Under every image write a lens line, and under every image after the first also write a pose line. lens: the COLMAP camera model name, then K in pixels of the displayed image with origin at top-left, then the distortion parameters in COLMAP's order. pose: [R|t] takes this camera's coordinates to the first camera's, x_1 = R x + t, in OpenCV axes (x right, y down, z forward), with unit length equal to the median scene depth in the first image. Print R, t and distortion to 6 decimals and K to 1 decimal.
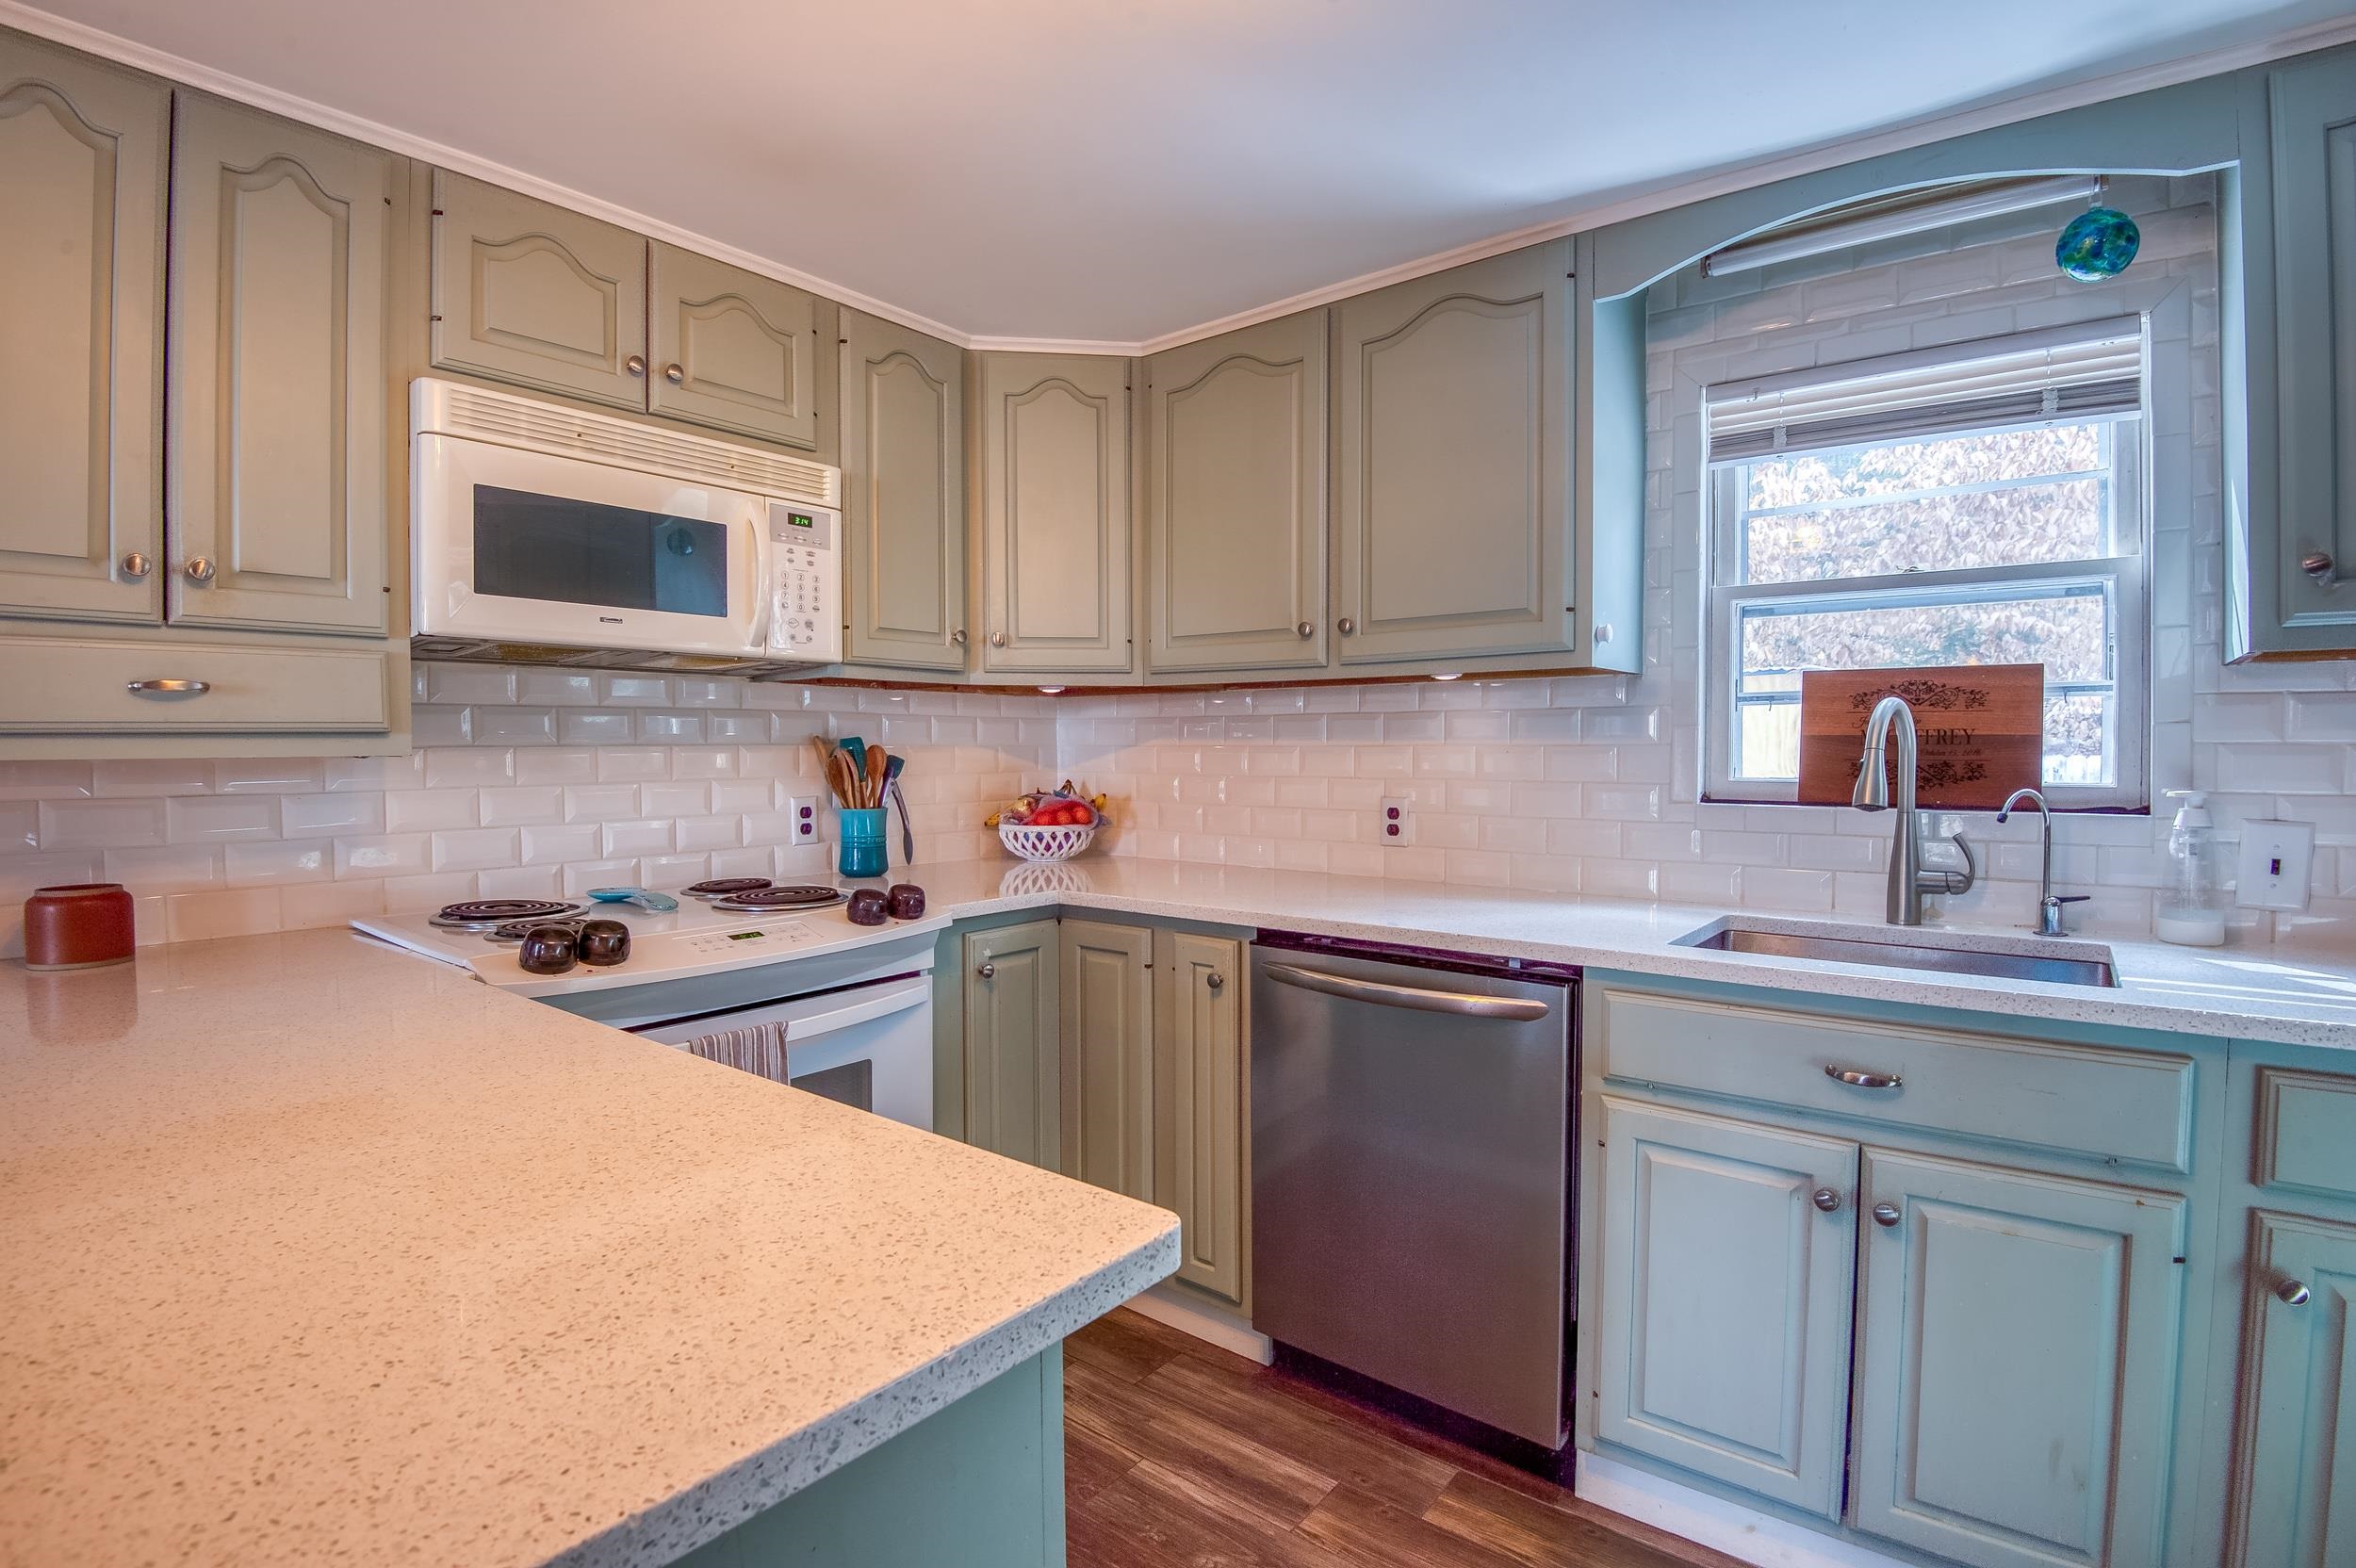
lens RADIAL K [[1172.2, 0, 1169.2], [0, 1172.2, 820.4], [0, 0, 1]] dist [-0.001011, -0.023824]
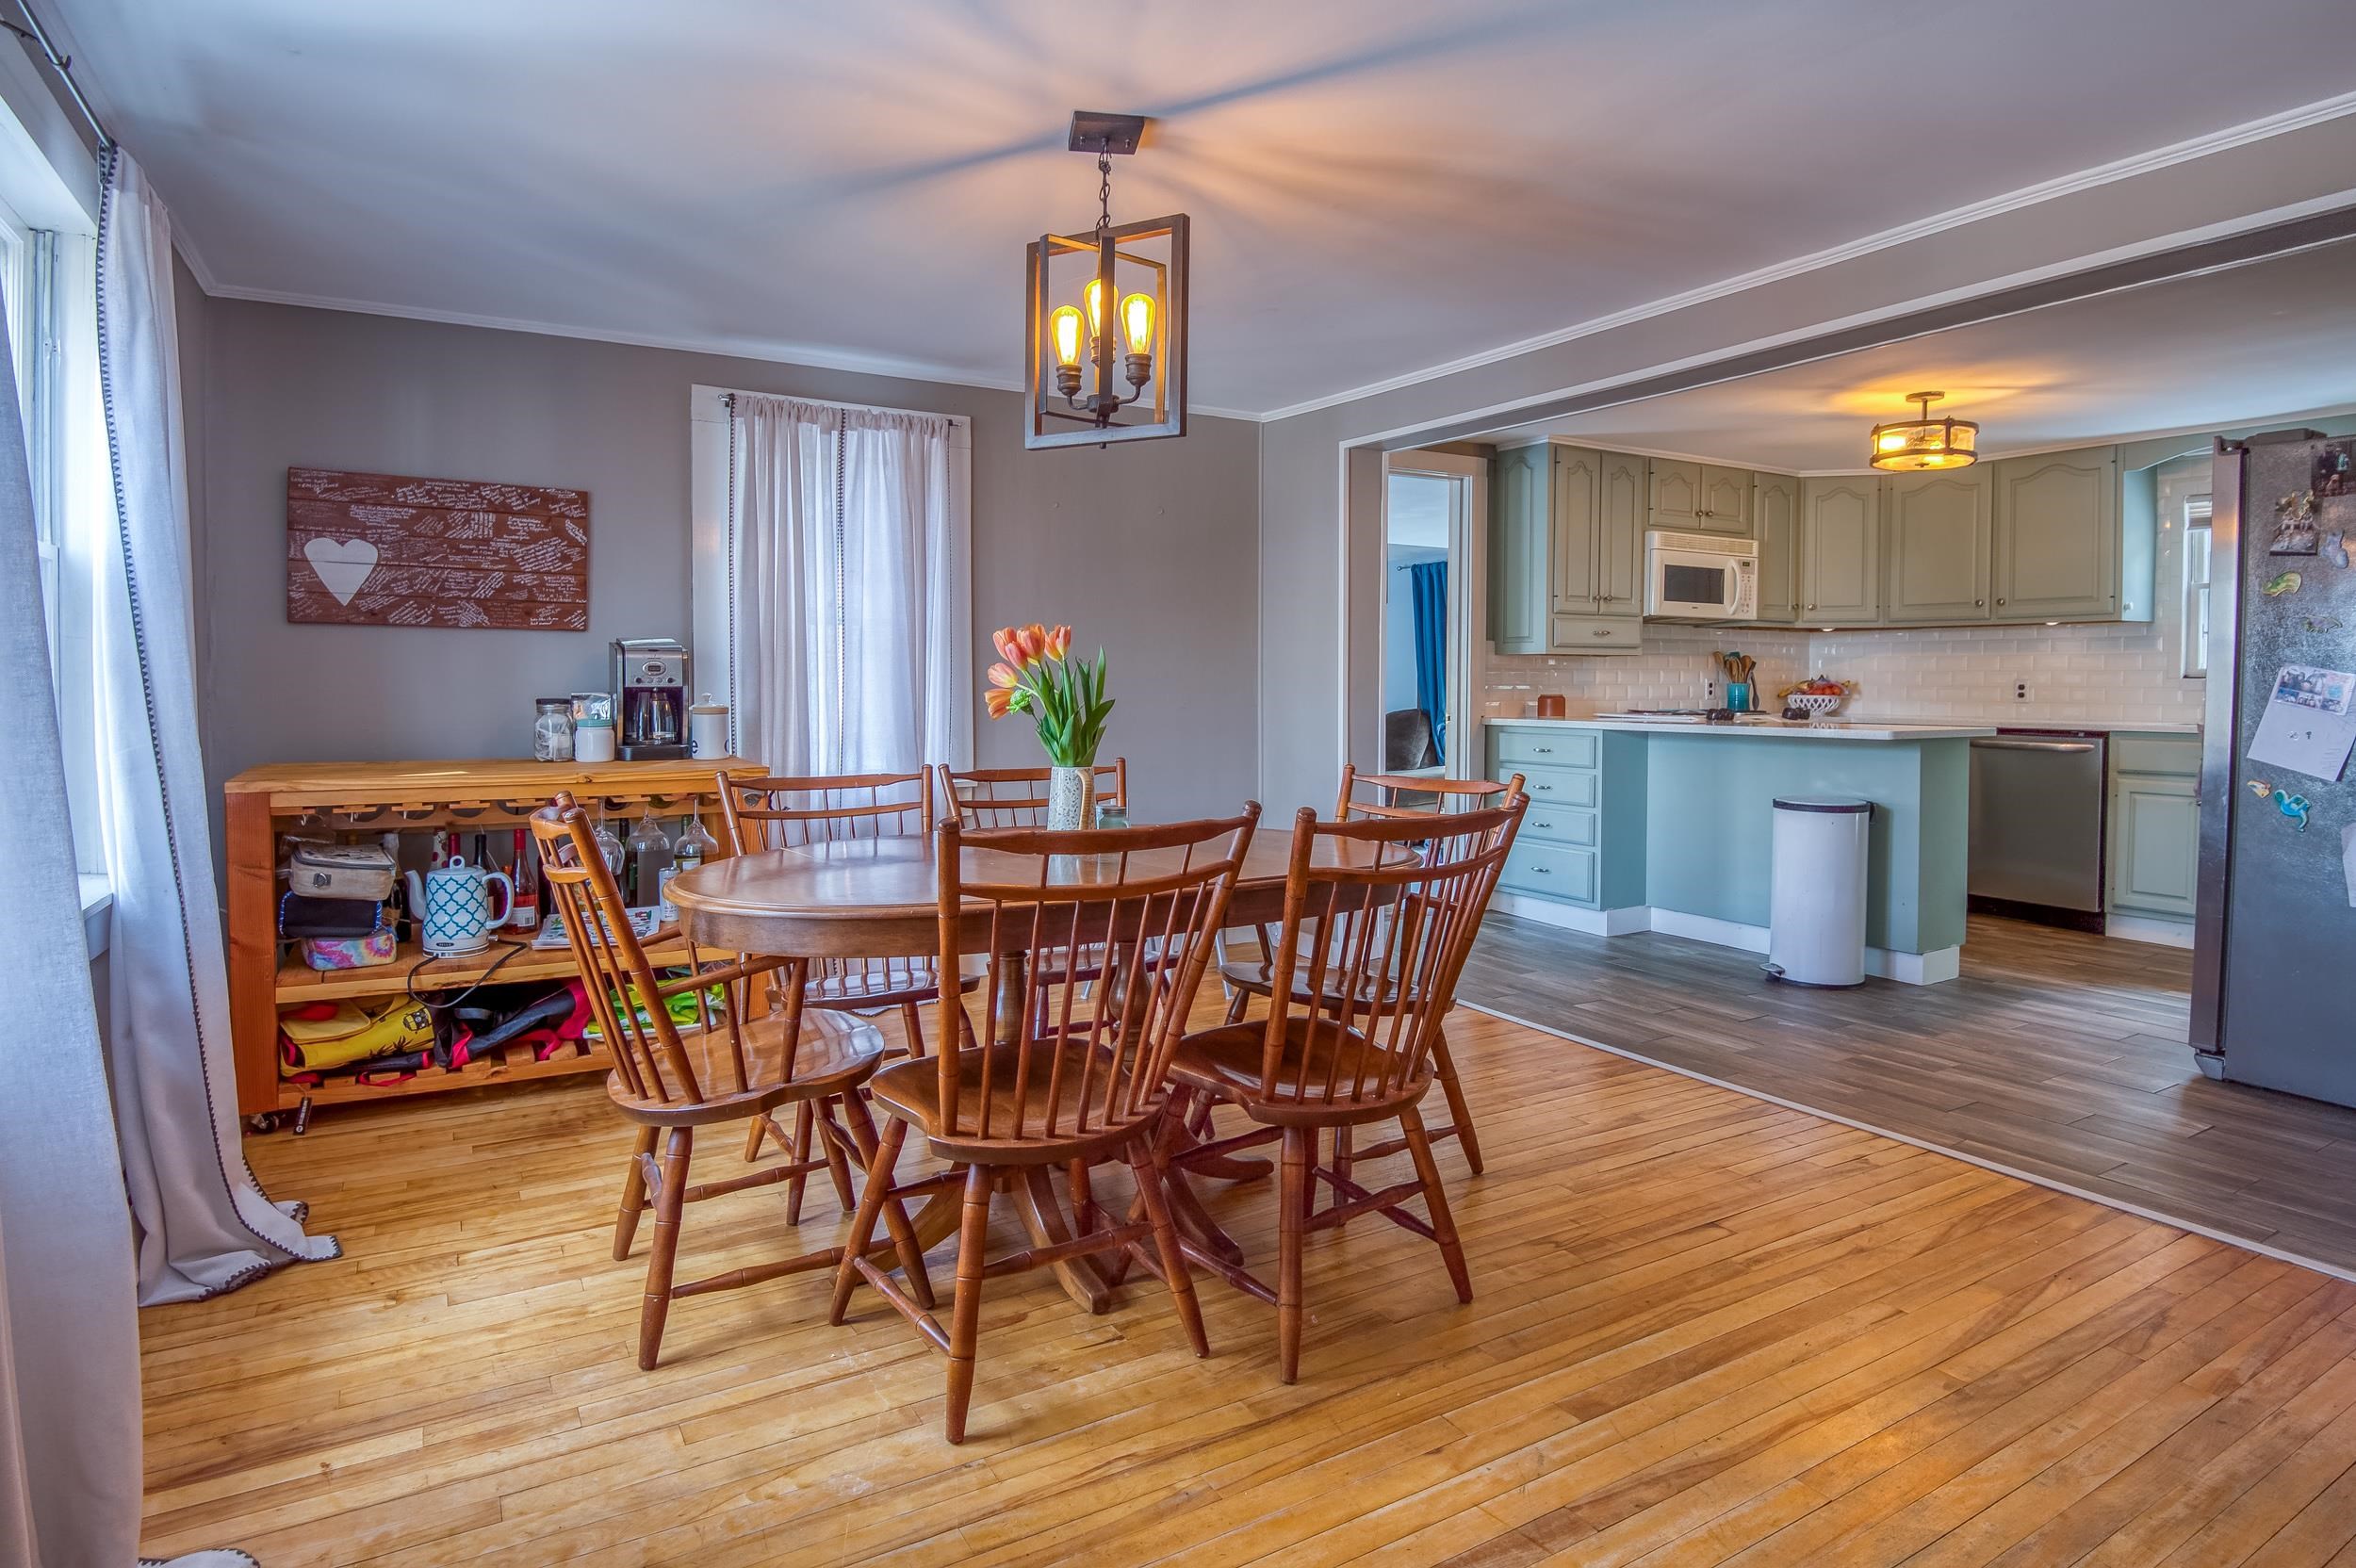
lens RADIAL K [[1270.6, 0, 1129.7], [0, 1270.6, 722.5], [0, 0, 1]] dist [-0.017479, -0.001330]
pose [[0.920020, 0.017825, -0.391467, -0.450767], [-0.028583, 0.999357, -0.021669, 0.173545], [0.390828, 0.031125, 0.919937, -1.938417]]
